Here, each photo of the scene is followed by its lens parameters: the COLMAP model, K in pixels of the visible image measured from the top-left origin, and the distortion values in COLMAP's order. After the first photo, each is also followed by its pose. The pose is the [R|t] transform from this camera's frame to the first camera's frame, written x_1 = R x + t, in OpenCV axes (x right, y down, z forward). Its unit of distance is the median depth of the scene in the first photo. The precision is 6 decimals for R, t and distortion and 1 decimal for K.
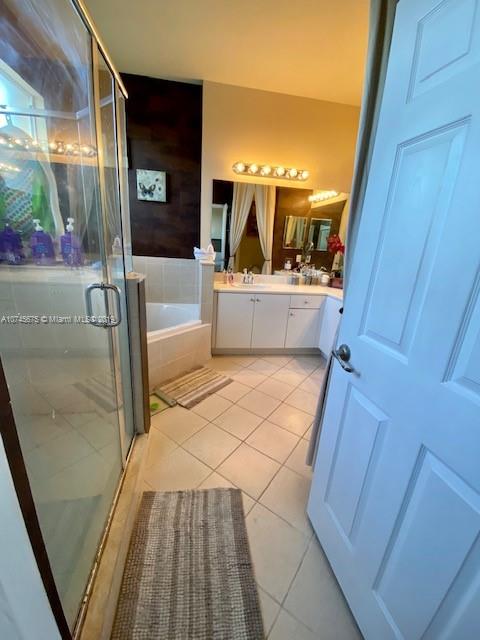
lens RADIAL K [[261.0, 0, 240.0], [0, 261.0, 320.0], [0, 0, 1]] dist [0.000875, -0.012273]
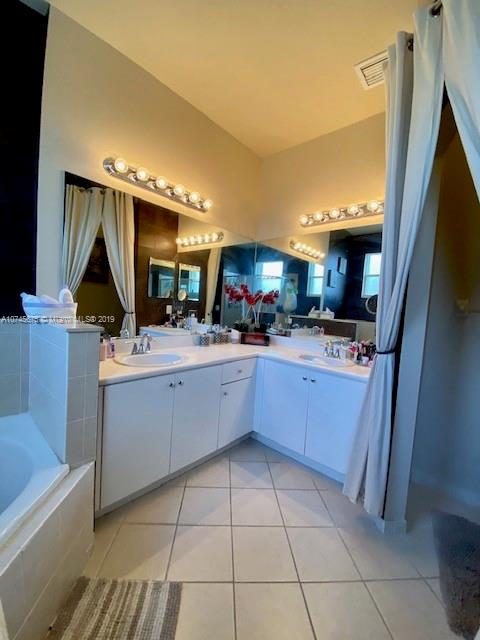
lens RADIAL K [[253.8, 0, 240.0], [0, 253.8, 314.2], [0, 0, 1]] dist [-0.000189, -0.014837]
pose [[0.769746, -0.034777, 0.637403, -0.171980], [0.165030, 0.975411, -0.146076, -0.116850], [-0.616650, 0.217632, 0.756558, 0.454411]]
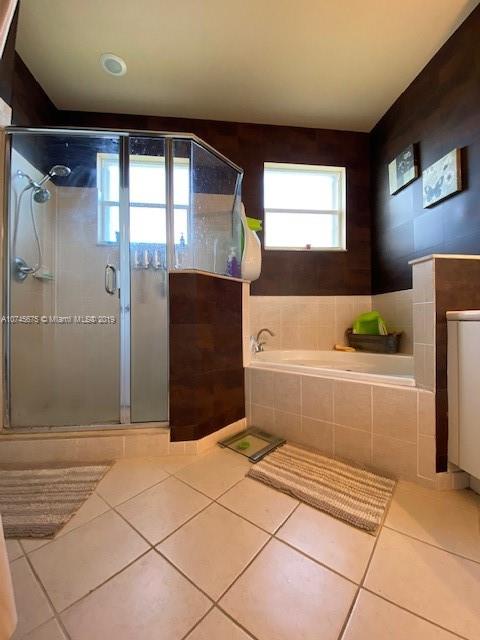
lens RADIAL K [[261.0, 0, 240.0], [0, 261.0, 320.0], [0, 0, 1]] dist [0.000875, -0.012273]
pose [[-0.052904, -0.073453, -0.995895, 0.321999], [-0.296572, 0.953450, -0.054568, 0.016678], [0.953544, 0.292468, -0.072225, 0.655693]]
